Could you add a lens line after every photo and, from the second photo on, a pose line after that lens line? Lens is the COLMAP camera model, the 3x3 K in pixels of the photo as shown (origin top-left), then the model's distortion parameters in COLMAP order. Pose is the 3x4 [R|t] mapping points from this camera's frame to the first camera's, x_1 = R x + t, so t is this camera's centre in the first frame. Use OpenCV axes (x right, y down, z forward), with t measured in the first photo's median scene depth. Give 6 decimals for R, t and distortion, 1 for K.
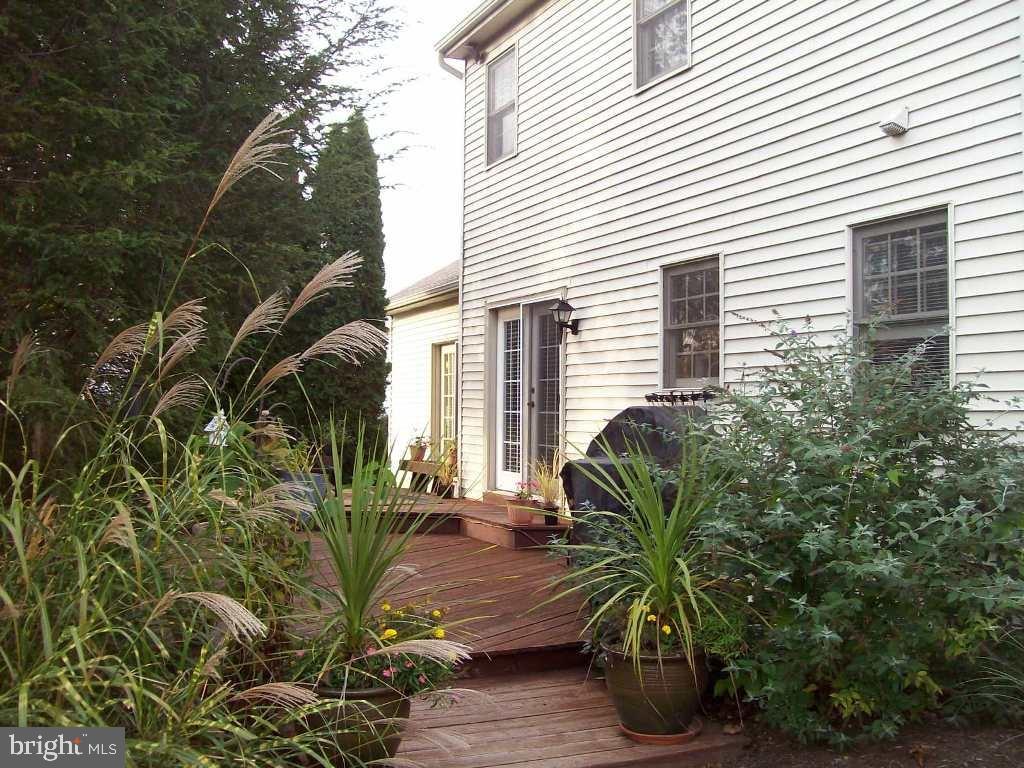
lens RADIAL K [[1087.2, 0, 510.3], [0, 1087.2, 383.2], [0, 0, 1]] dist [-0.135204, 0.000000]
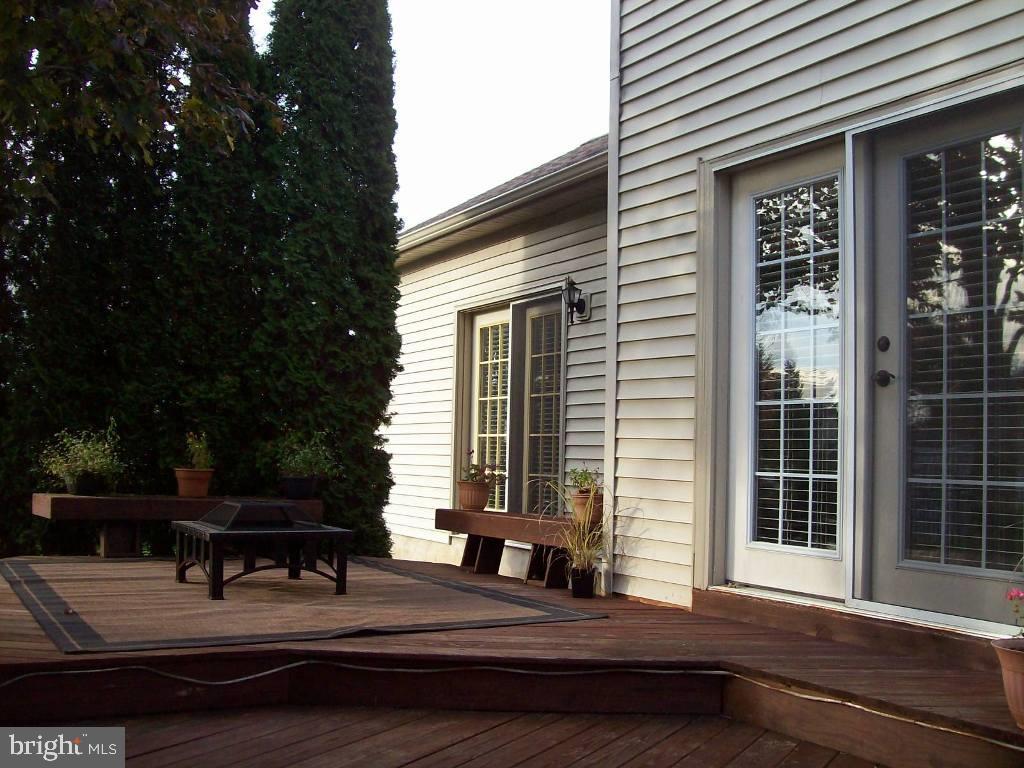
lens RADIAL K [[1087.2, 0, 512.3], [0, 1087.2, 381.5], [0, 0, 1]] dist [-0.135204, 0.000000]
pose [[0.994591, 0.022065, 0.101496, -0.129056], [-0.018005, 0.999008, -0.040739, 0.032463], [-0.102294, 0.038691, 0.994001, 0.515614]]
